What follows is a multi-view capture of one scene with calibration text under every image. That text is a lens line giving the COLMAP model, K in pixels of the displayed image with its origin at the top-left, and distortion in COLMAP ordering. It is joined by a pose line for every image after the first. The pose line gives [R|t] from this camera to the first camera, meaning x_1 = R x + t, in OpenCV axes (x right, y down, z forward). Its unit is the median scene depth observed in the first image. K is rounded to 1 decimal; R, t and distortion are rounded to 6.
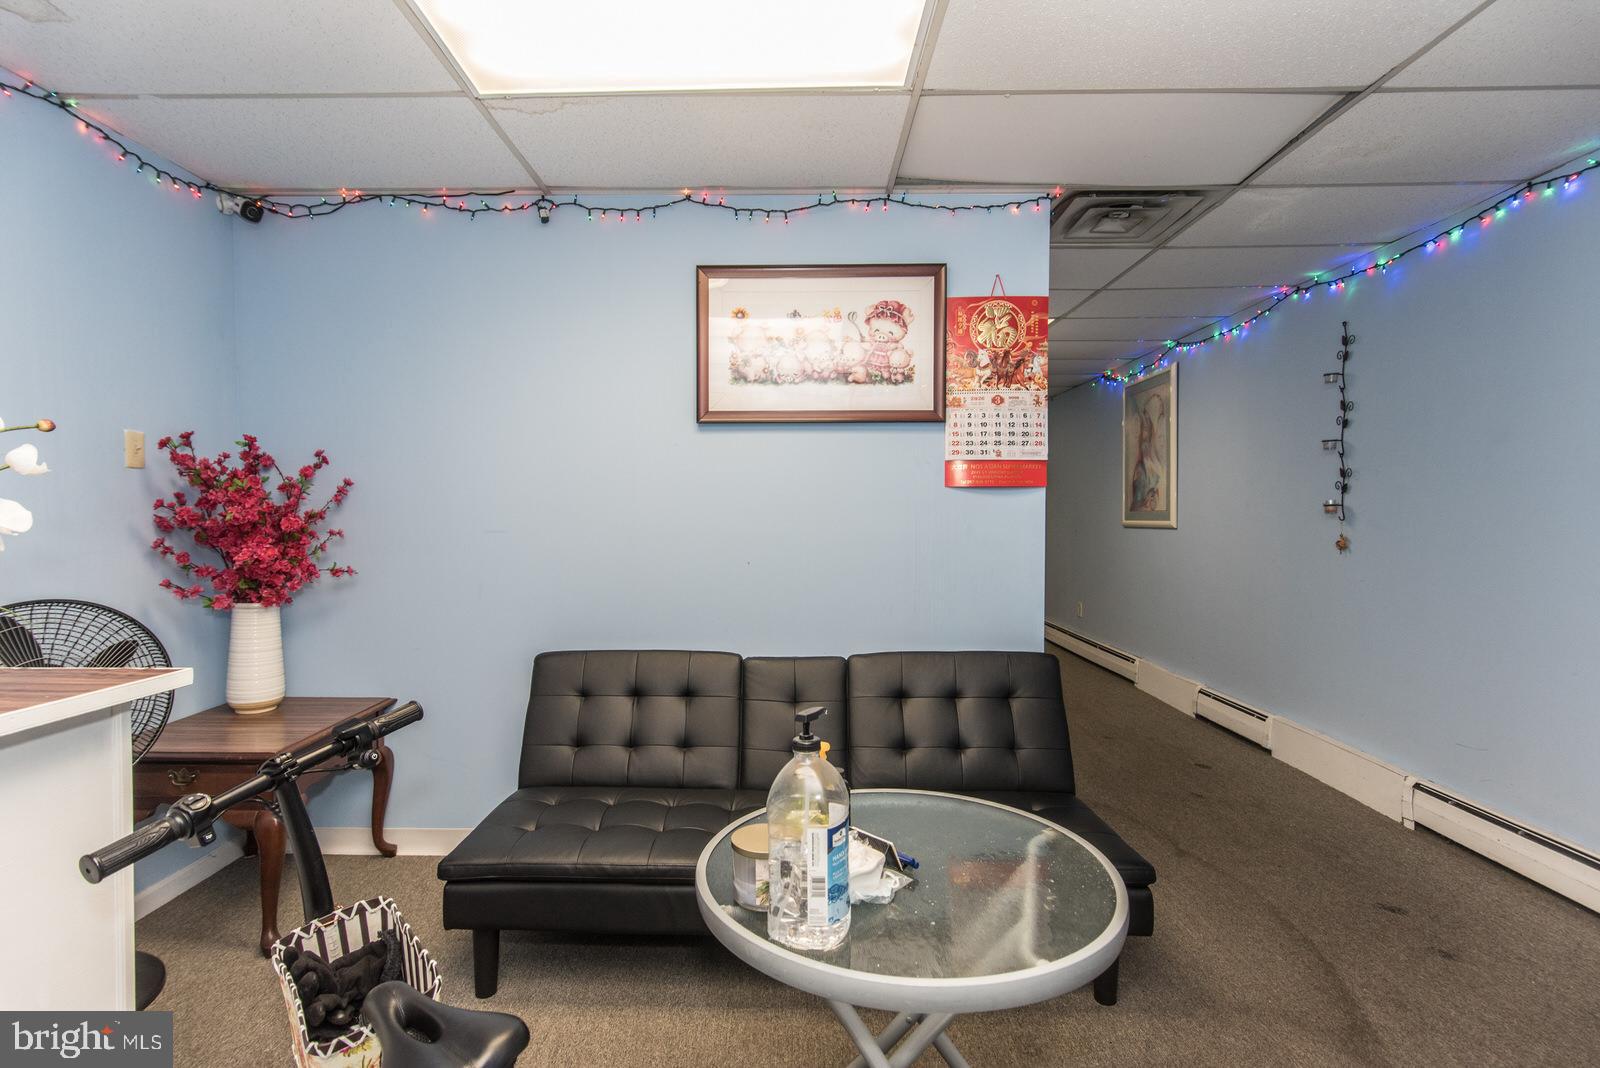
lens RADIAL K [[782.5, 0, 782.3], [0, 782.5, 536.0], [0, 0, 1]] dist [0.003573, -0.000506]
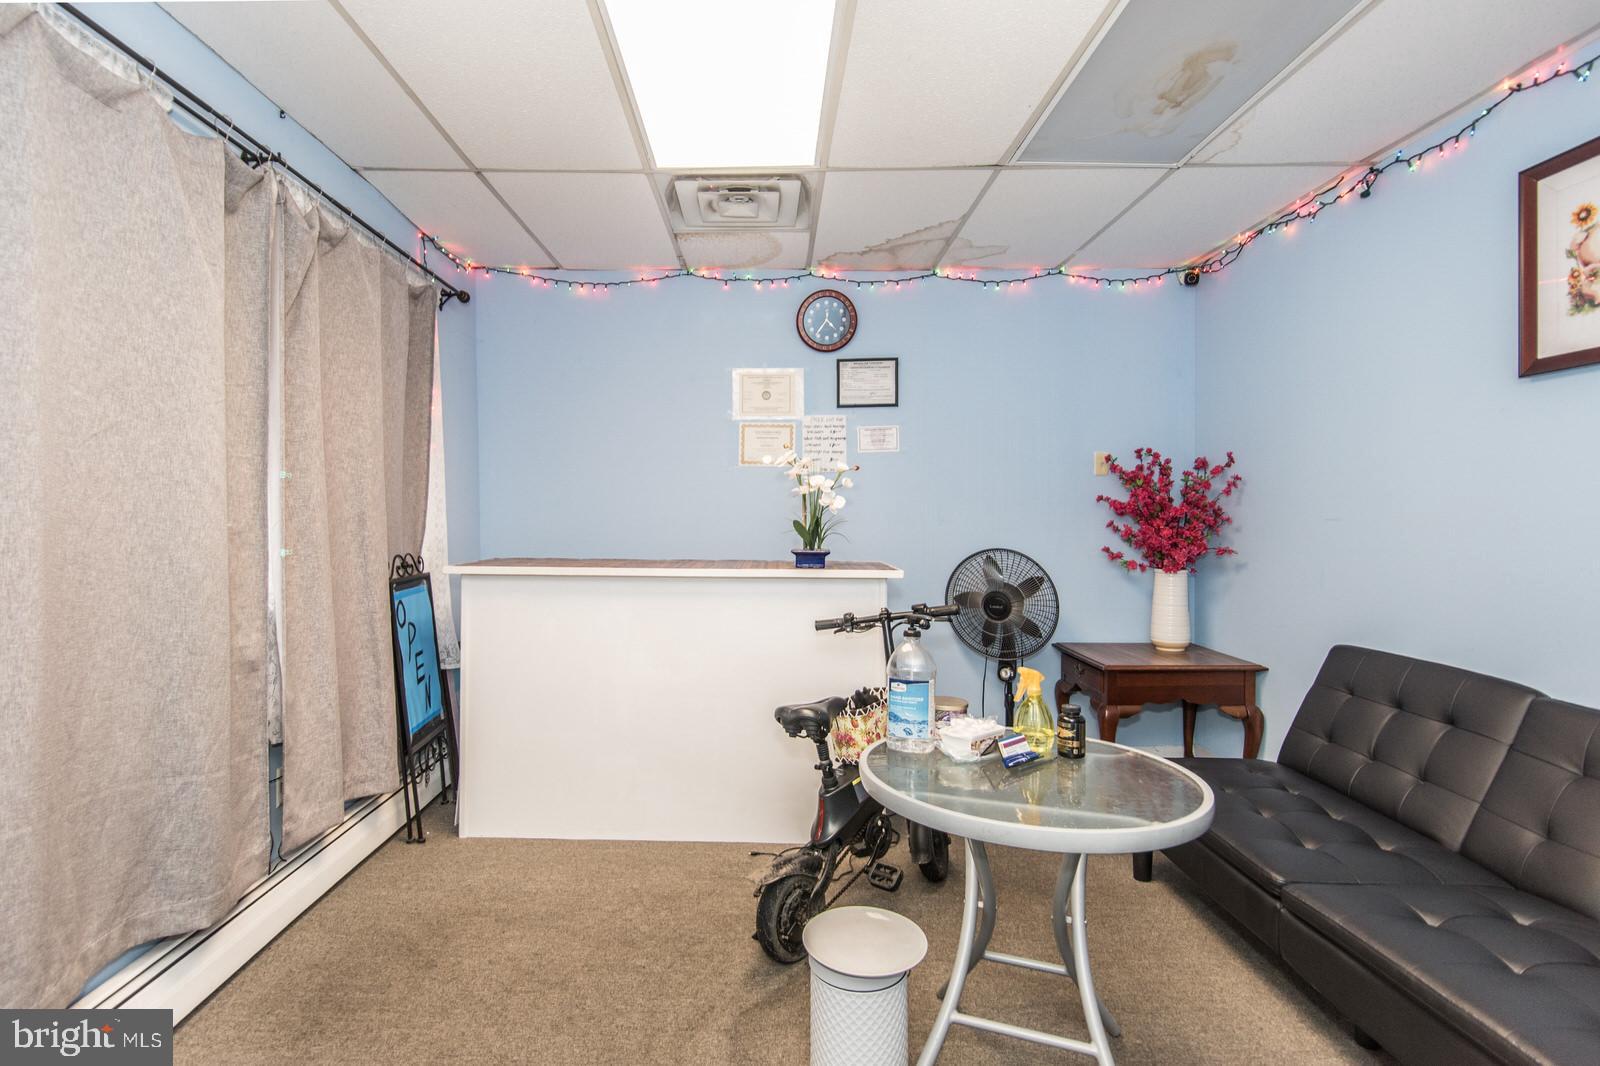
lens RADIAL K [[782.5, 0, 782.3], [0, 782.5, 535.0], [0, 0, 1]] dist [0.003573, -0.000506]
pose [[0.039642, 0.026016, -0.998875, 0.635741], [-0.024362, 0.999389, 0.025063, 0.007702], [0.998917, 0.023341, 0.040252, 0.254062]]
